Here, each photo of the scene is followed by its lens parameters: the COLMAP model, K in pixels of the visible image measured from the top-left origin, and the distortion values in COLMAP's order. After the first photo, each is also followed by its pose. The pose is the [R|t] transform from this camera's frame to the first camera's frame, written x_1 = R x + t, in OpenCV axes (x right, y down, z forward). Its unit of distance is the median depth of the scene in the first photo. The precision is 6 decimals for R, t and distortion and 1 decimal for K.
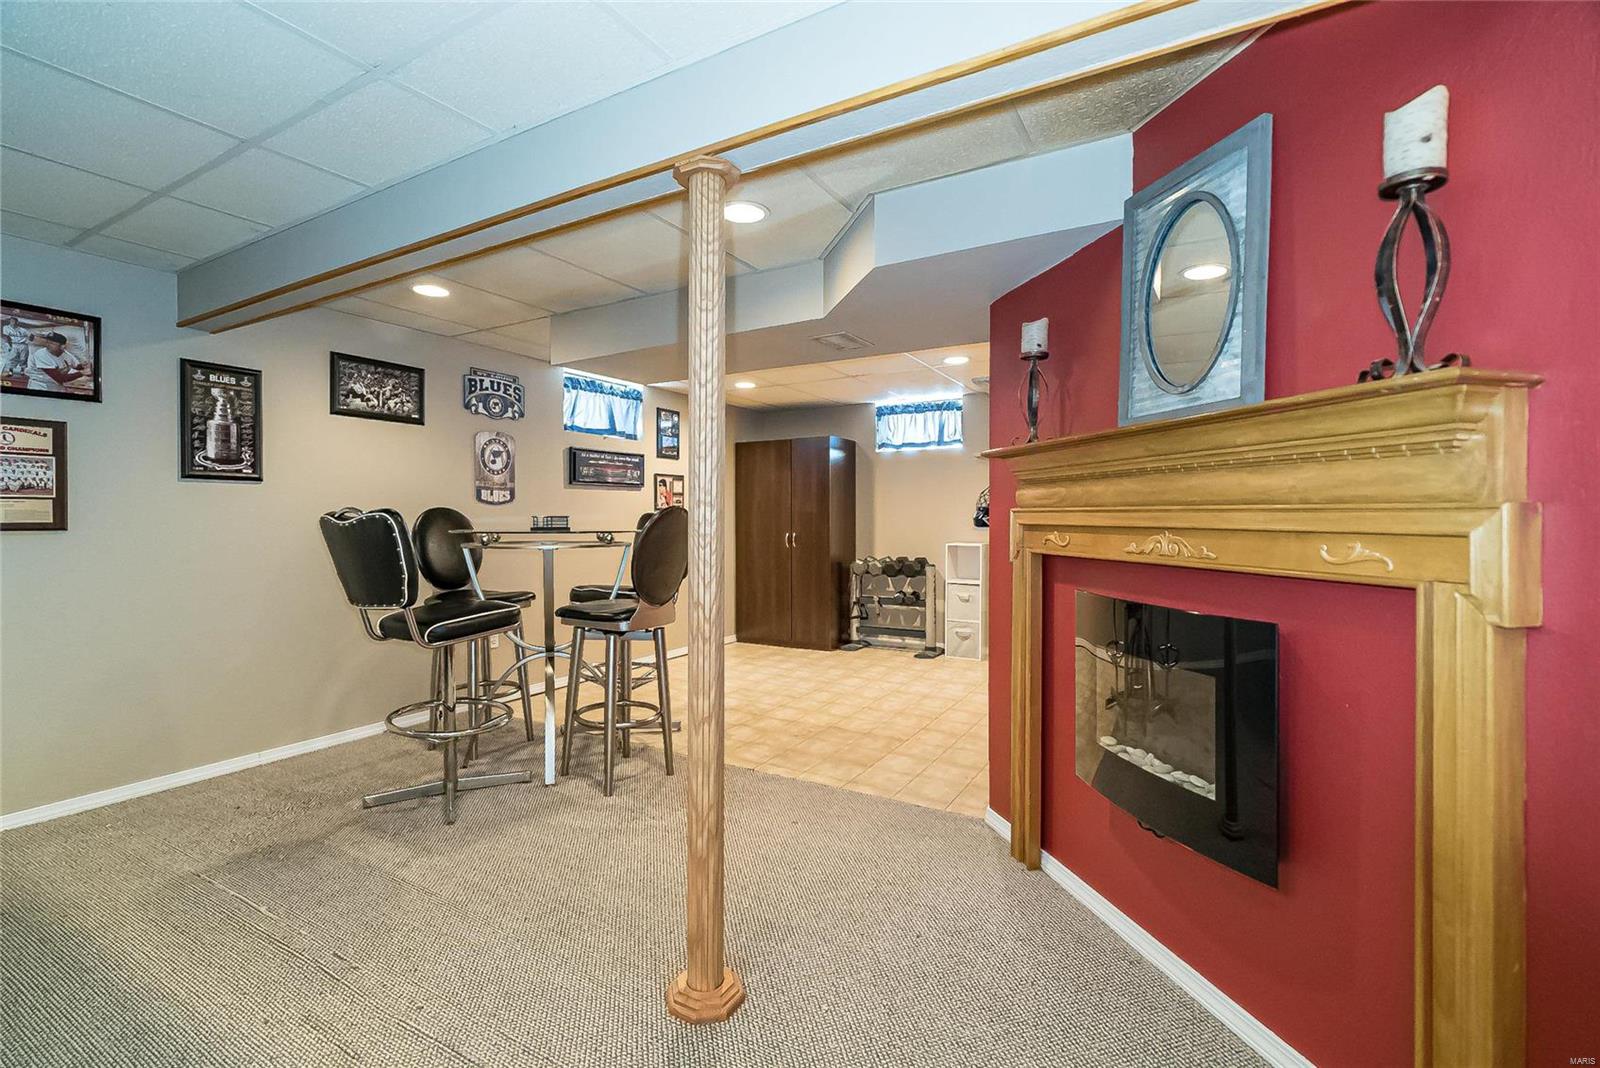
lens RADIAL K [[730.0, 0, 796.5], [0, 730.0, 521.7], [0, 0, 1]] dist [-0.004236, -0.000324]
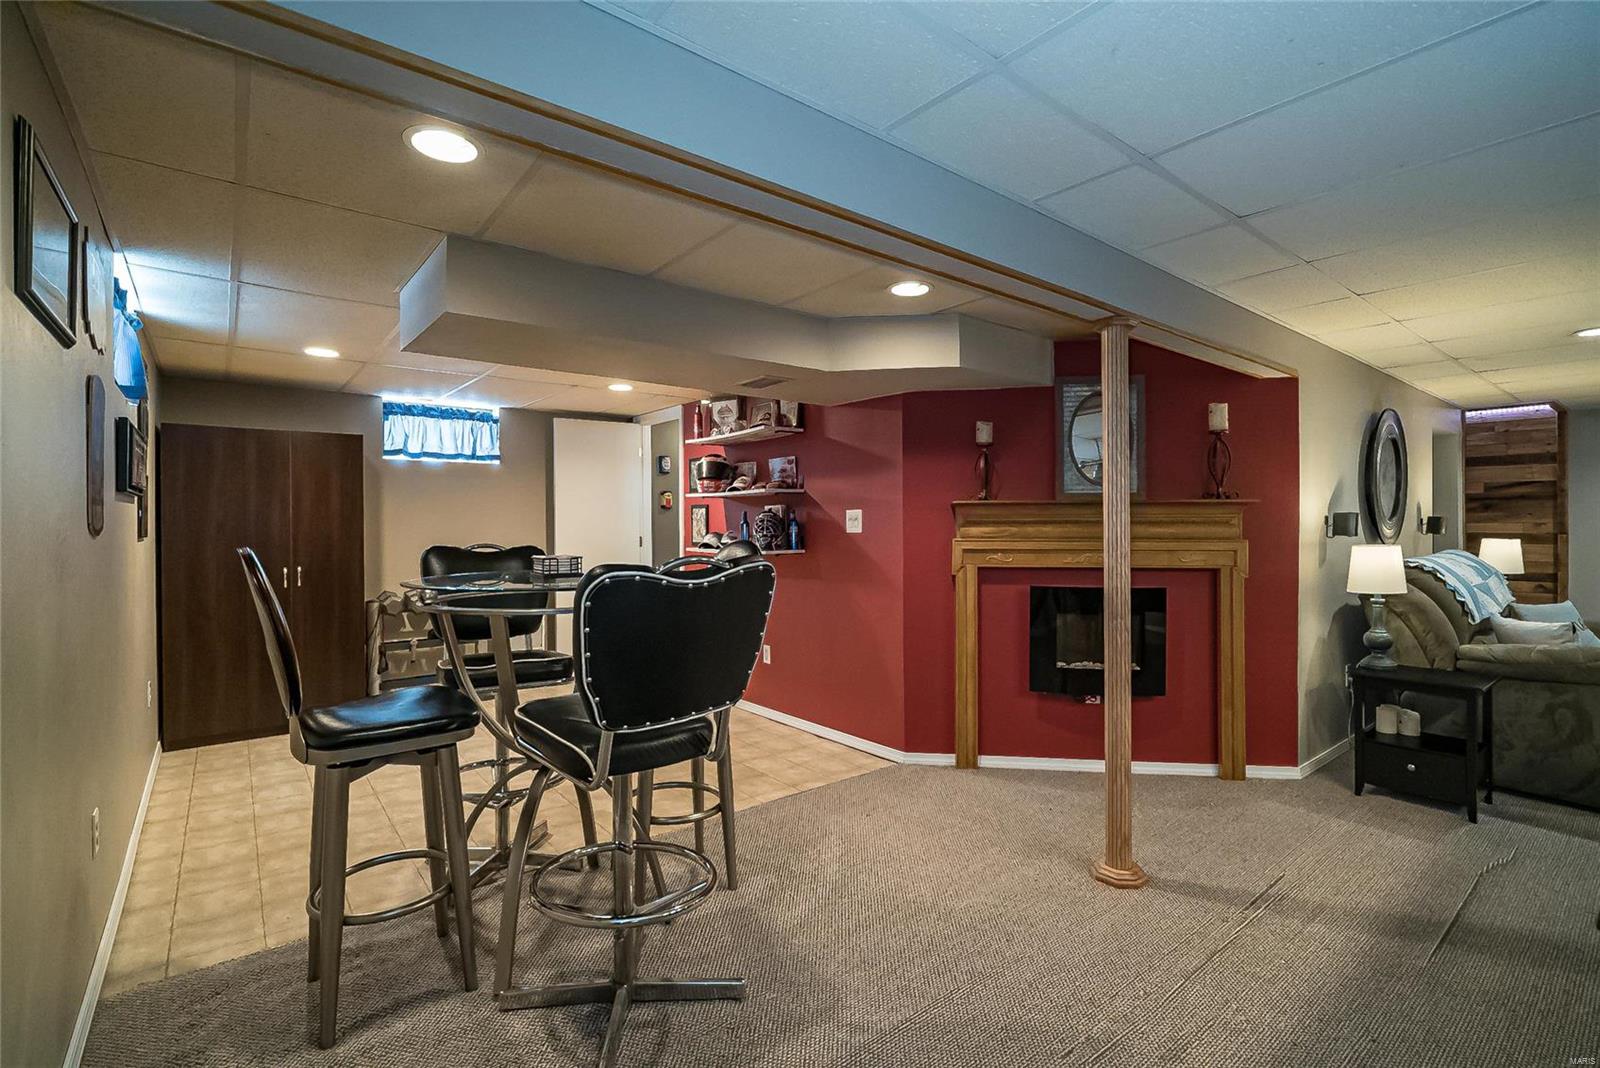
lens RADIAL K [[734.2, 0, 809.3], [0, 734.2, 525.2], [0, 0, 1]] dist [0.001531, 0.000334]
pose [[0.346096, -0.003862, 0.938191, -0.611423], [0.009949, 0.999950, 0.000446, -0.025135], [-0.938146, 0.009180, 0.346117, 0.373407]]
